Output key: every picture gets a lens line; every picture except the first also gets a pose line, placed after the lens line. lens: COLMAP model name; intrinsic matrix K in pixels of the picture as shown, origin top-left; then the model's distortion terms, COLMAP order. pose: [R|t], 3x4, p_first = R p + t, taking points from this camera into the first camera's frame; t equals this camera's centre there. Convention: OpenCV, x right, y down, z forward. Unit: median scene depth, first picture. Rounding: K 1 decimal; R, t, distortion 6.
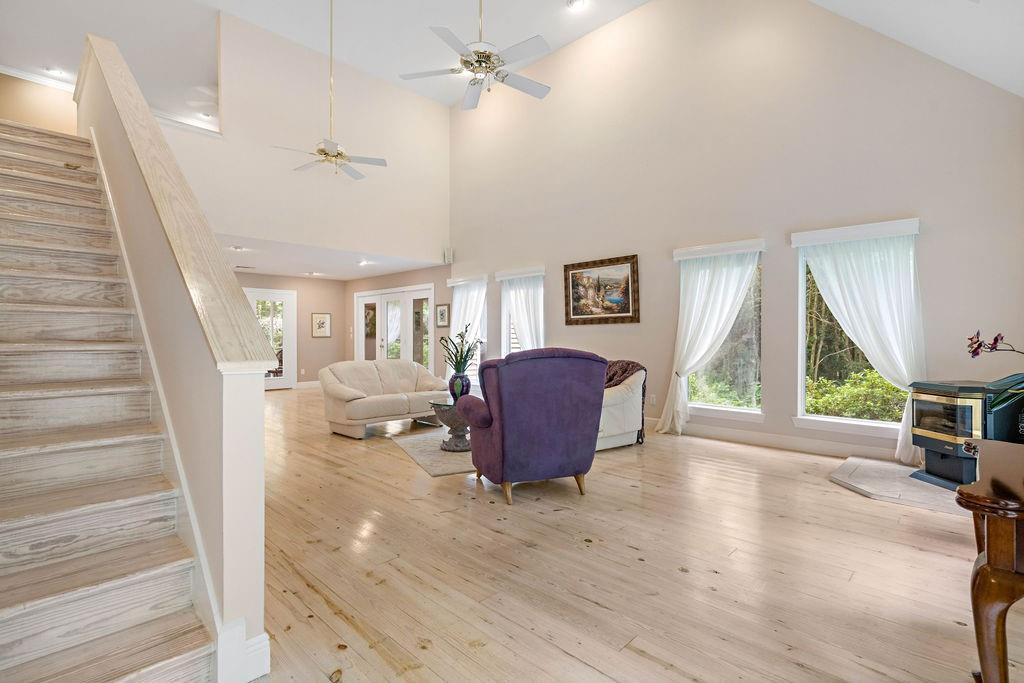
lens RADIAL K [[488.6, 0, 512.0], [0, 488.6, 341.5], [0, 0, 1]] dist [-0.002611, -0.000526]
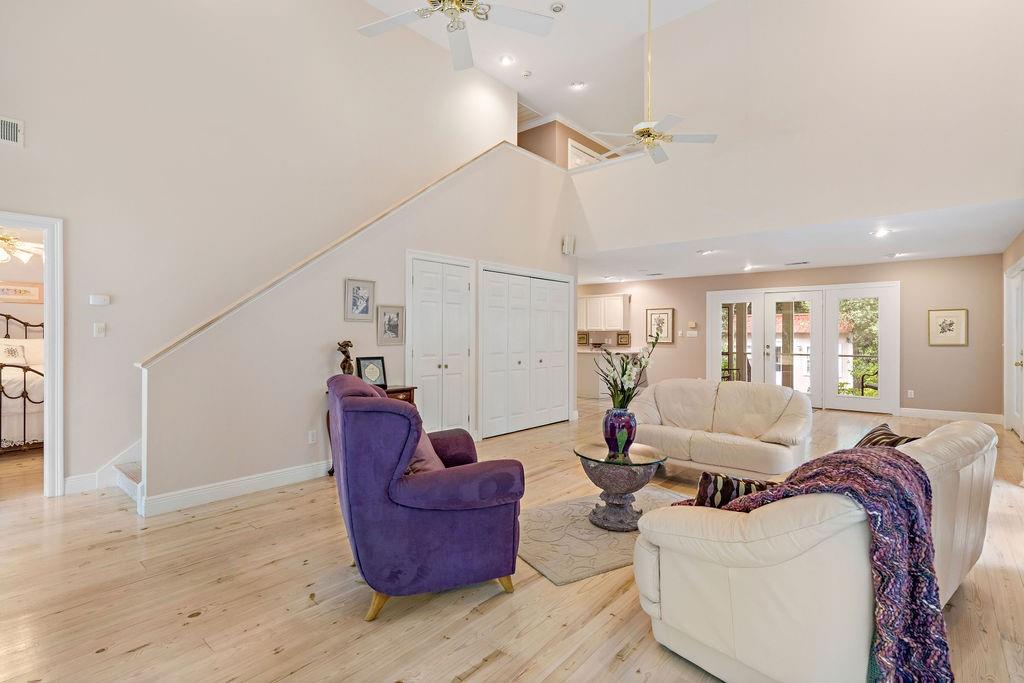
lens RADIAL K [[492.5, 0, 512.0], [0, 492.5, 341.5], [0, 0, 1]] dist [0.002218, 0.000159]
pose [[0.044194, 0.006389, -0.999003, 0.841699], [-0.008948, 0.999942, 0.005999, -0.042862], [0.998983, 0.008674, 0.044249, 1.264457]]
